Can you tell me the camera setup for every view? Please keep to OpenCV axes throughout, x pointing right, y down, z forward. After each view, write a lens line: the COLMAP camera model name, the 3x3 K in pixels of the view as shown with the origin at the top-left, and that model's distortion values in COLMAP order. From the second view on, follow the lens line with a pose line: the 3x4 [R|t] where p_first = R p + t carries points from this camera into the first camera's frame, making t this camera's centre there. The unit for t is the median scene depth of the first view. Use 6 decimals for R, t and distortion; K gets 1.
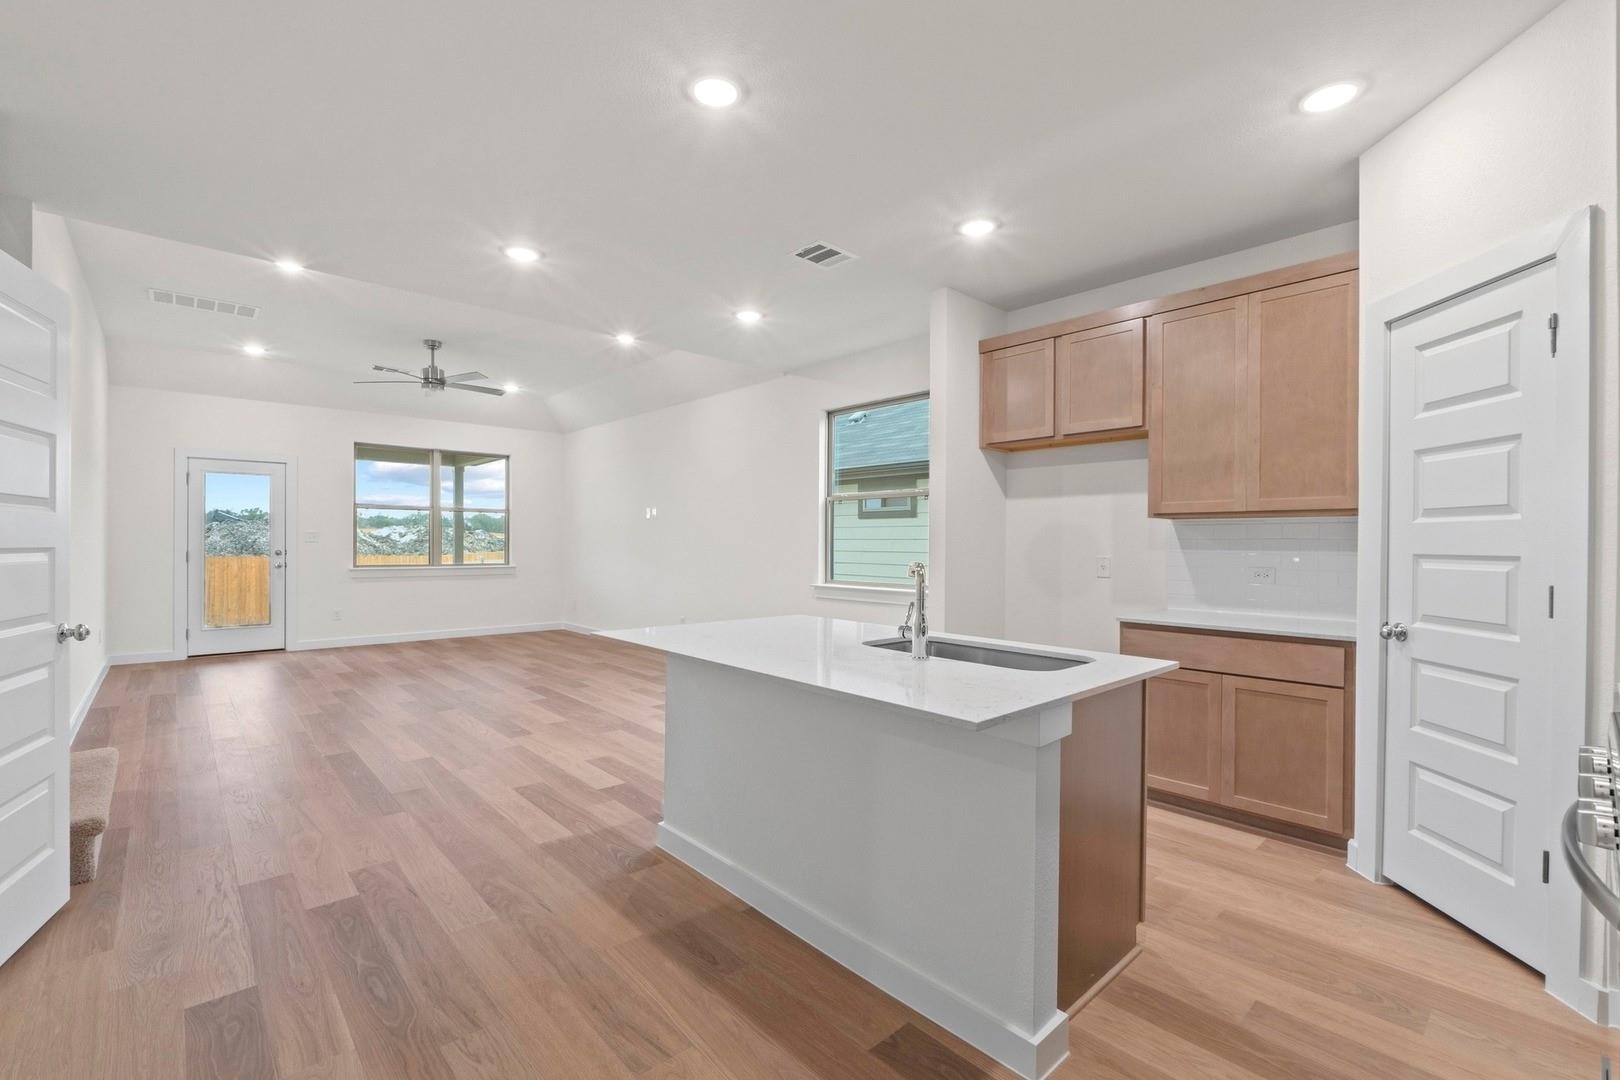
lens RADIAL K [[703.6, 0, 798.4], [0, 703.6, 542.0], [0, 0, 1]] dist [-0.004686, -0.000719]
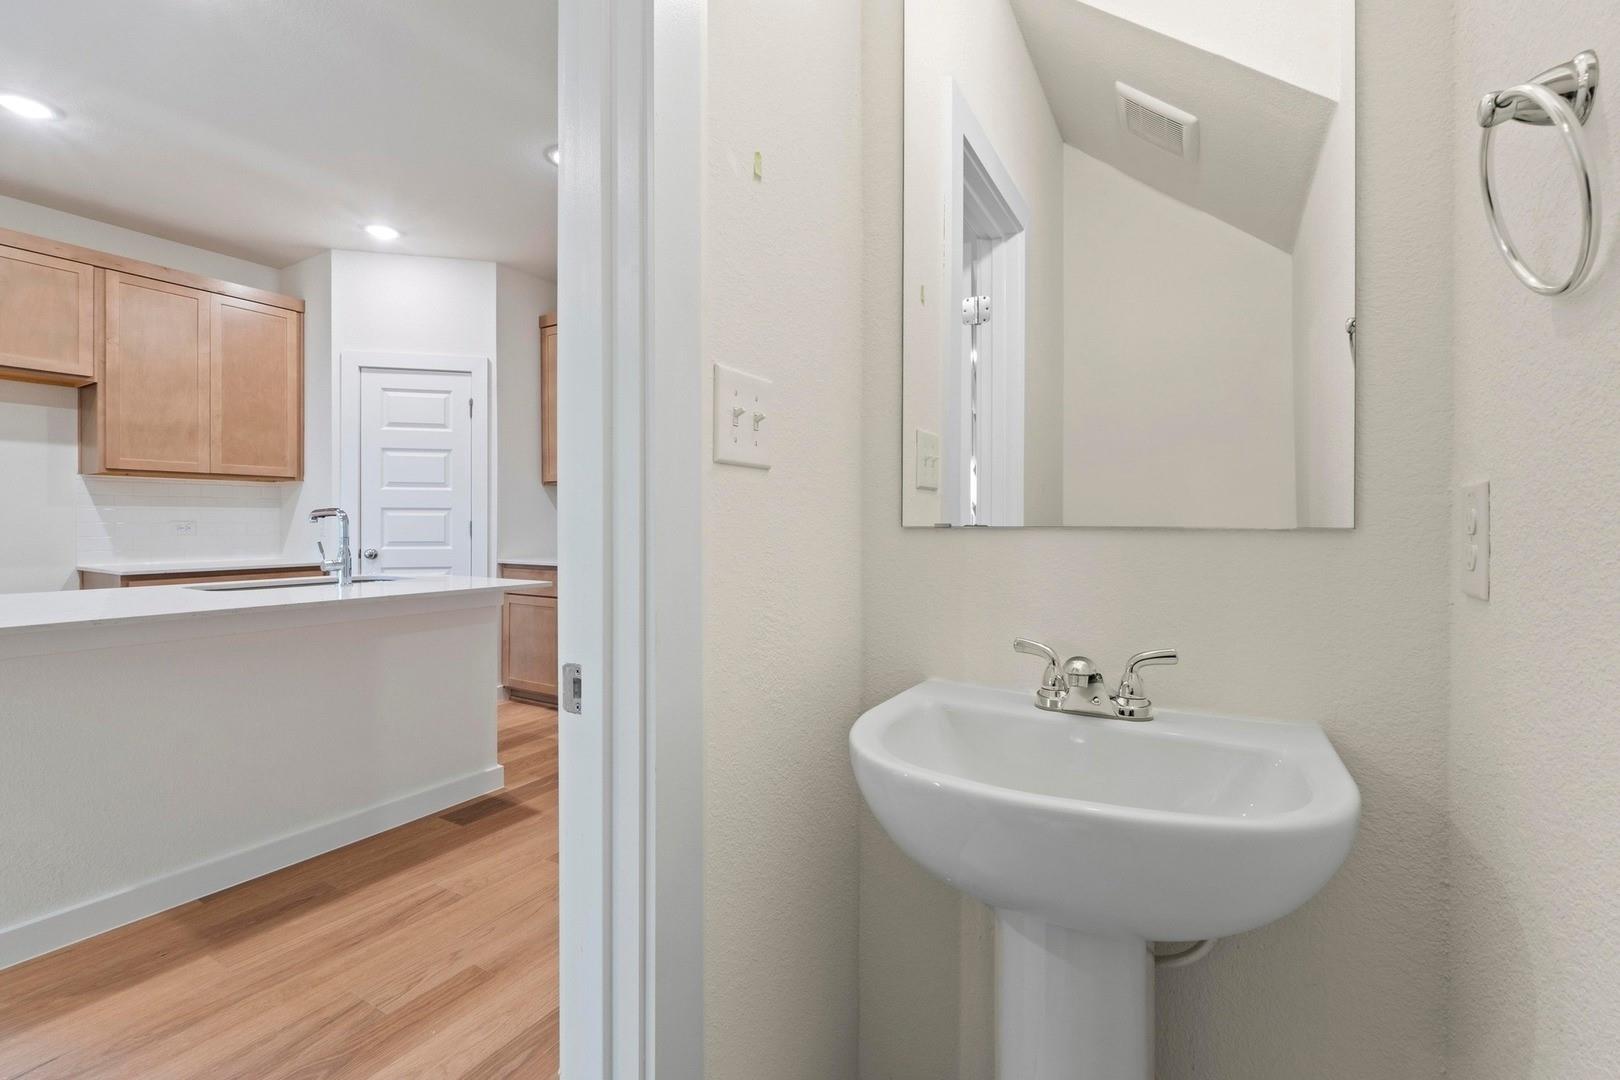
lens RADIAL K [[703.6, 0, 808.7], [0, 703.6, 527.5], [0, 0, 1]] dist [-0.004686, -0.000719]
pose [[-0.305190, -0.016304, 0.952152, -0.840994], [-0.003773, 0.999866, 0.015912, 0.026834], [-0.952284, 0.001263, -0.305210, 0.400553]]
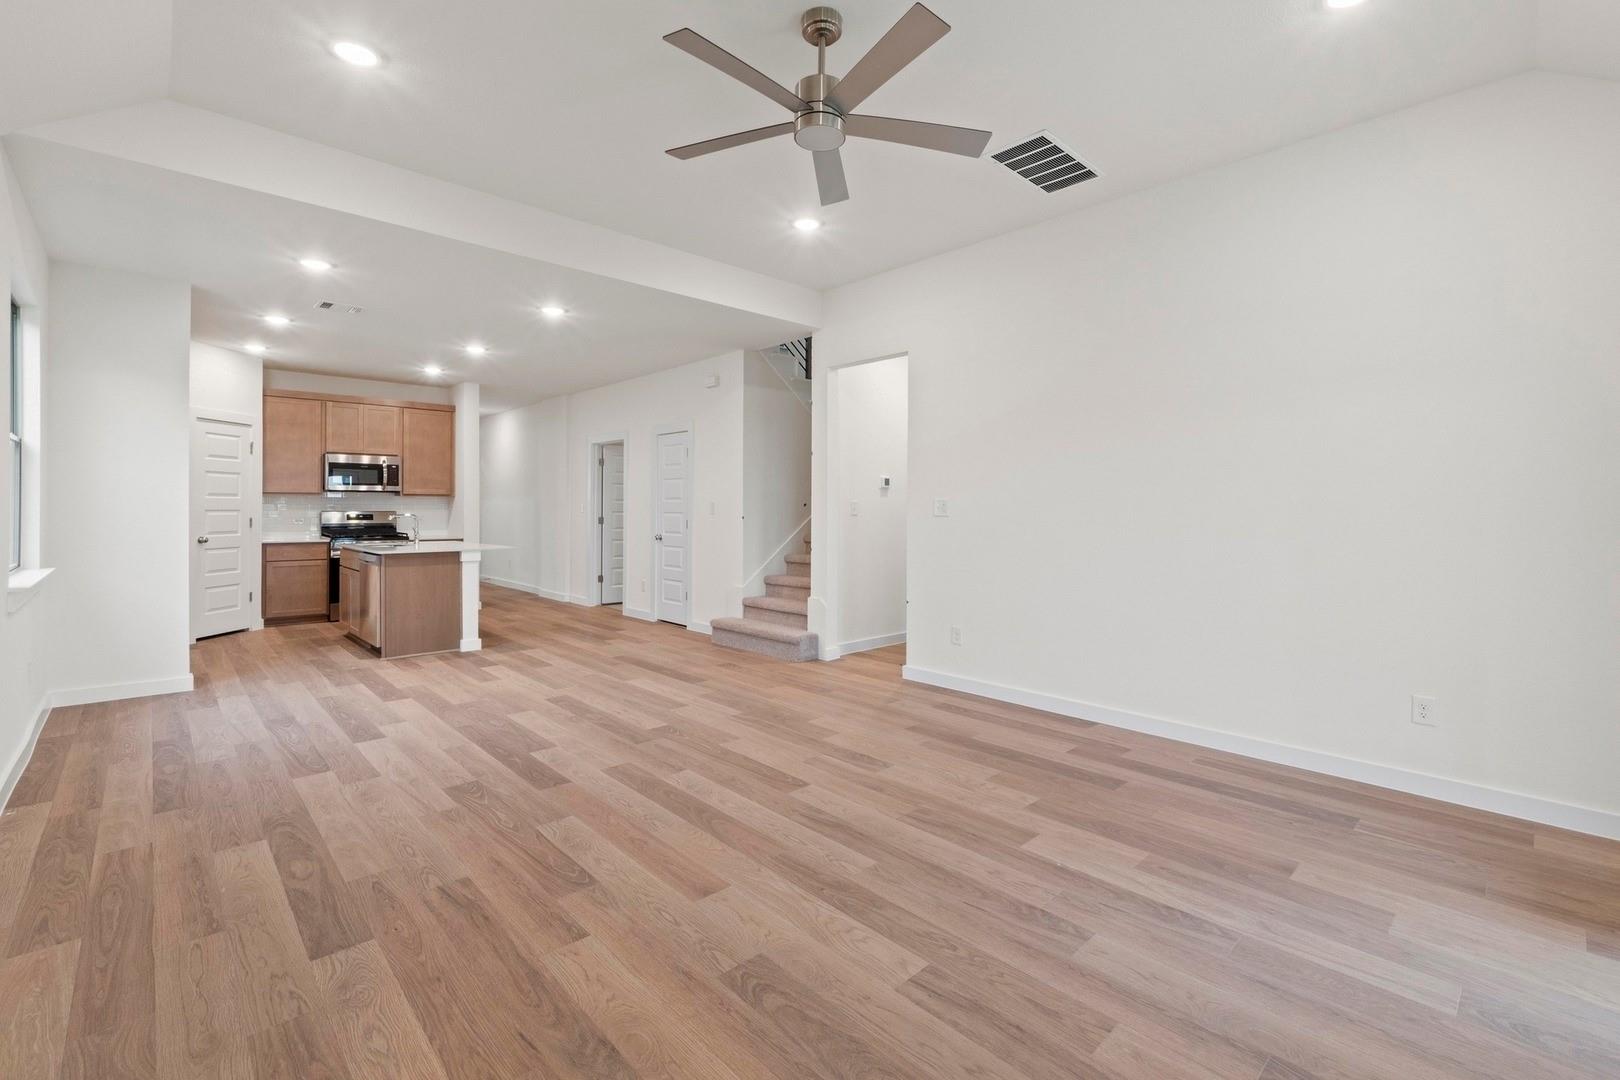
lens RADIAL K [[703.6, 0, 819.1], [0, 703.6, 508.9], [0, 0, 1]] dist [-0.004686, -0.000719]
pose [[-0.999152, -0.012824, -0.039122, -1.029352], [-0.012798, 0.999918, -0.000910, -0.009274], [0.039131, -0.000409, -0.999234, 2.864946]]
